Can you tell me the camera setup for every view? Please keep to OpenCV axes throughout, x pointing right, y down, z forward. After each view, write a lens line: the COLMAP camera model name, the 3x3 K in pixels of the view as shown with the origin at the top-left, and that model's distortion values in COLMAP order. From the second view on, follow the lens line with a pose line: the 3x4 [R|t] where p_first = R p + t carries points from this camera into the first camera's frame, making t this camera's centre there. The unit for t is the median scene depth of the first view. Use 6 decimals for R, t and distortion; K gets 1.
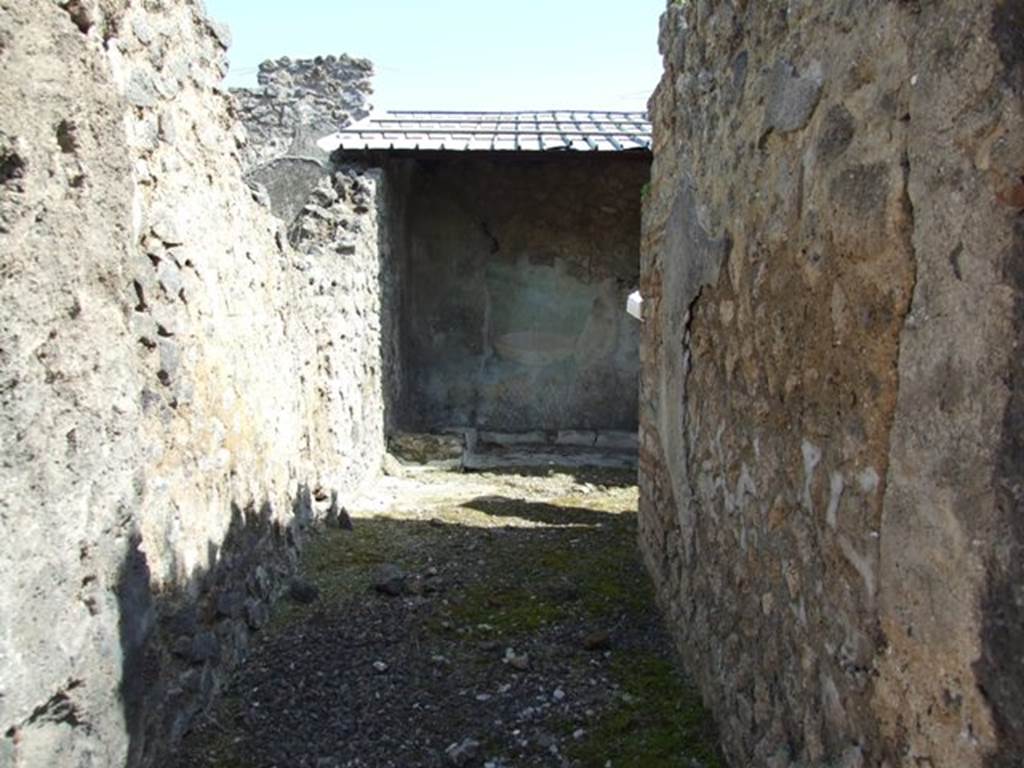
lens RADIAL K [[825.2, 0, 512.0], [0, 825.2, 384.0], [0, 0, 1]] dist [-0.062756, 0.056166]
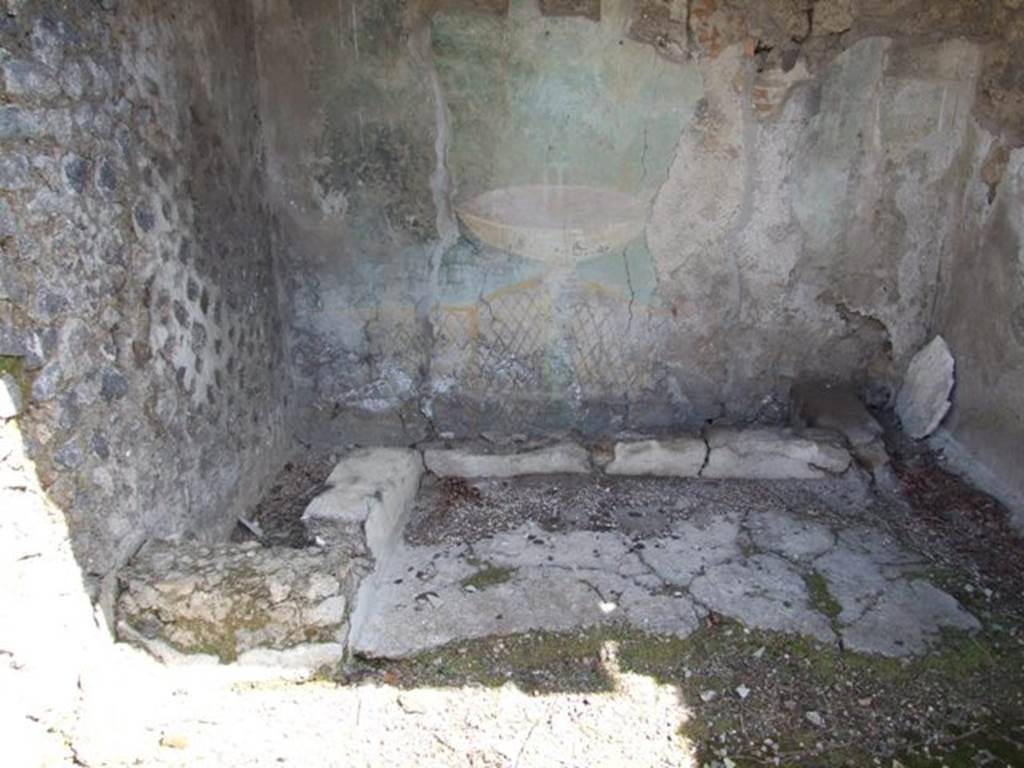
lens RADIAL K [[825.2, 0, 512.0], [0, 825.2, 384.0], [0, 0, 1]] dist [-0.062756, 0.056166]
pose [[0.999303, -0.021758, -0.030349, 0.015978], [0.028958, 0.964666, 0.261880, -0.075623], [0.023579, -0.262576, 0.964623, 0.565267]]
